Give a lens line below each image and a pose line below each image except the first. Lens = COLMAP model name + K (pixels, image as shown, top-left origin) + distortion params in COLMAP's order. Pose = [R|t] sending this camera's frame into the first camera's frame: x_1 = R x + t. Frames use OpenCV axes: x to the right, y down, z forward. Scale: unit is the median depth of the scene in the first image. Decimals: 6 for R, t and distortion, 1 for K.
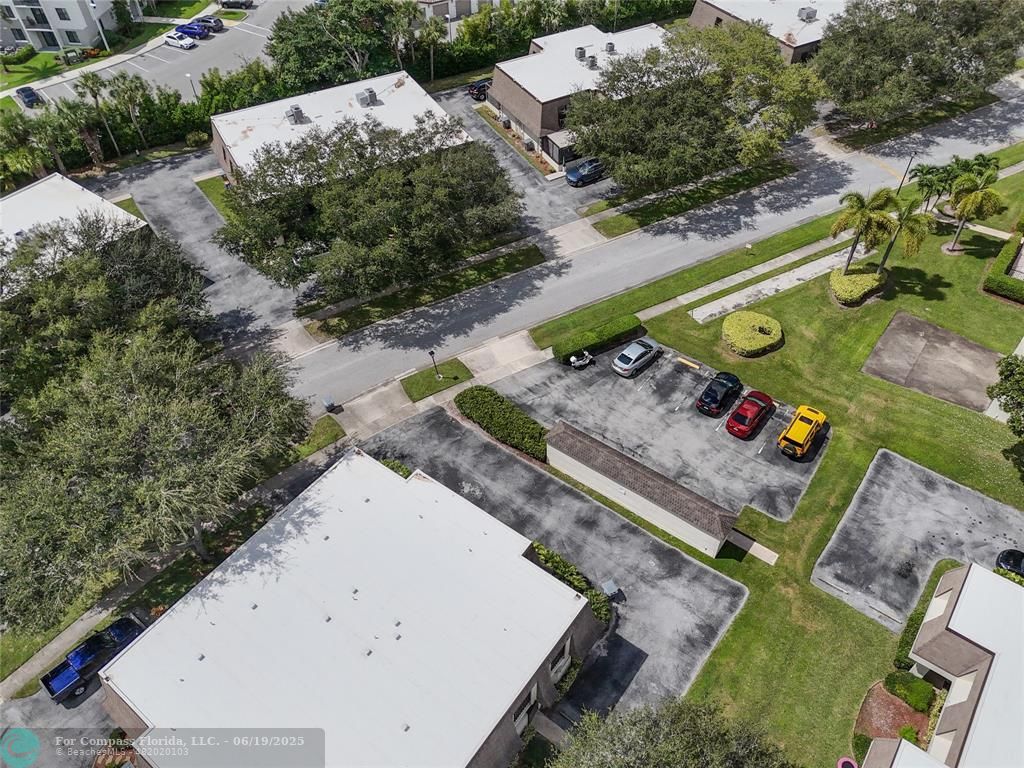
lens RADIAL K [[749.3, 0, 512.0], [0, 749.3, 384.0], [0, 0, 1]] dist [0.085909, -0.097277]
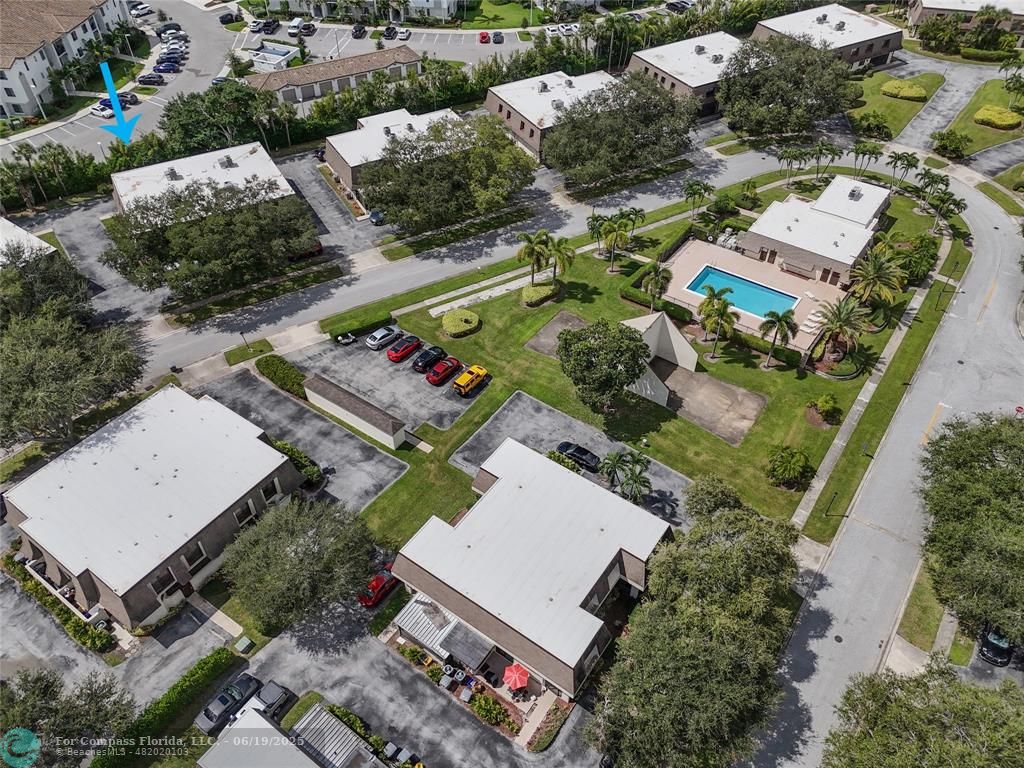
lens RADIAL K [[749.3, 0, 512.0], [0, 749.3, 384.0], [0, 0, 1]] dist [0.085909, -0.097277]
pose [[0.999296, -0.002869, 0.037394, 0.335841], [0.004350, 0.999207, -0.039588, 0.109280], [-0.037251, 0.039723, 0.998516, -0.484445]]
